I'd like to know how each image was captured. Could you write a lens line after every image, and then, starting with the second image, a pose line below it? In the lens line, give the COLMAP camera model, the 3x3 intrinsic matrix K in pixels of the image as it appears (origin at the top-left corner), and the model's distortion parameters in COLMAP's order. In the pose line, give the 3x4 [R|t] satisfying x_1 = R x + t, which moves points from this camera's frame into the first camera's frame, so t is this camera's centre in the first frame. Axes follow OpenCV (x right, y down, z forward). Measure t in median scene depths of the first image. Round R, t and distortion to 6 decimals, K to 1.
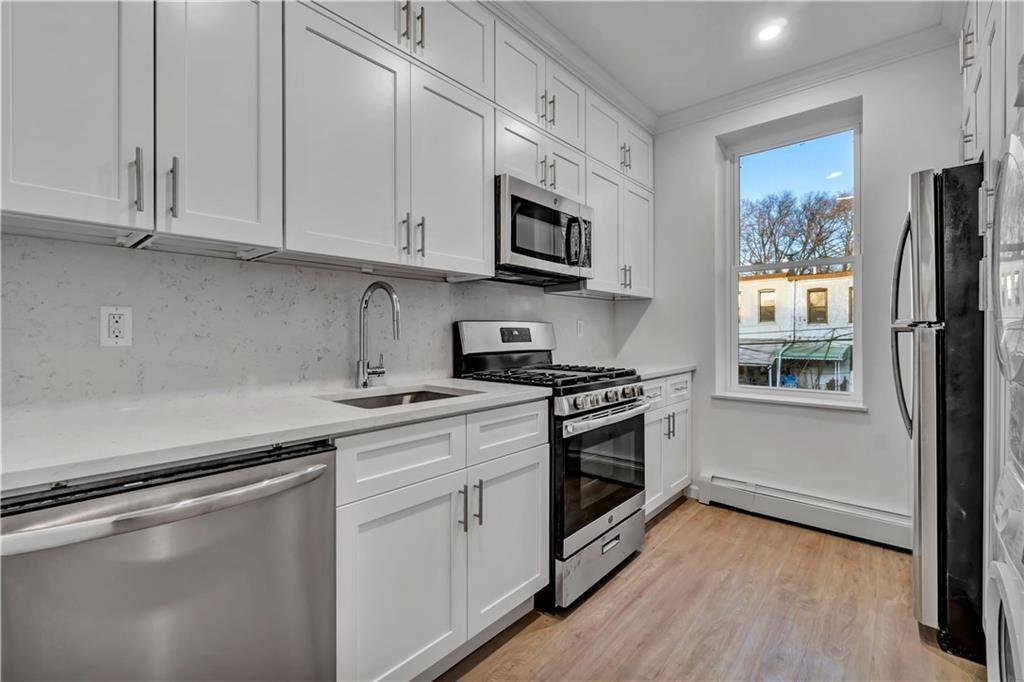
lens RADIAL K [[442.4, 0, 505.6], [0, 442.4, 335.8], [0, 0, 1]] dist [0.010539, -0.000664]
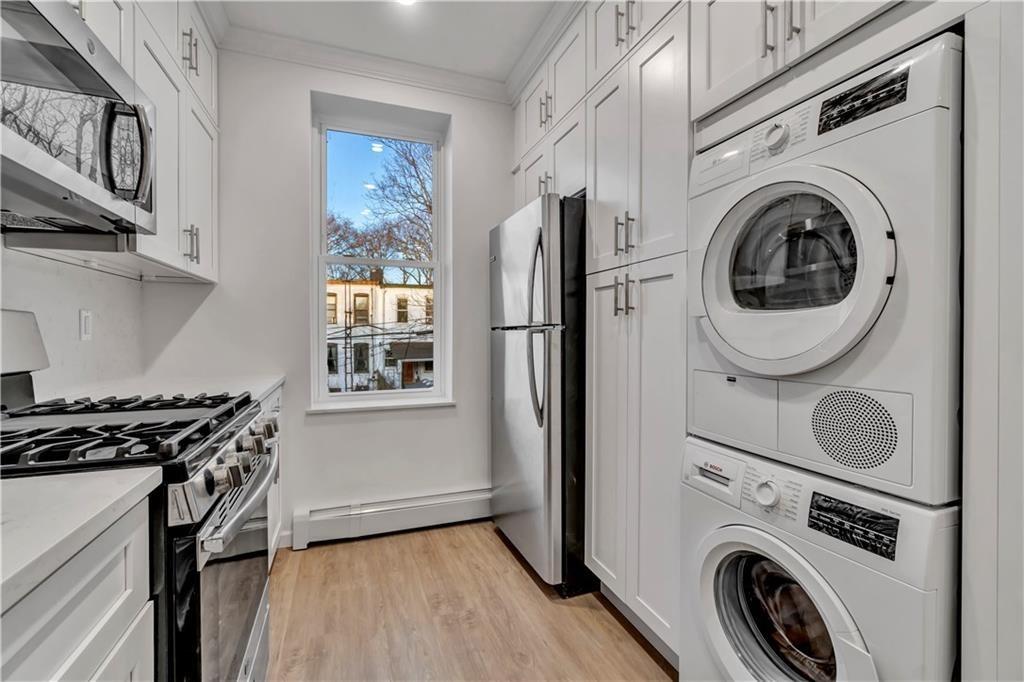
lens RADIAL K [[442.4, 0, 521.3], [0, 442.4, 339.0], [0, 0, 1]] dist [0.010539, -0.000664]
pose [[0.477016, -0.009519, 0.878843, -0.069943], [0.006367, 0.999953, 0.007374, -0.001401], [-0.878871, 0.002078, 0.477054, 0.329744]]
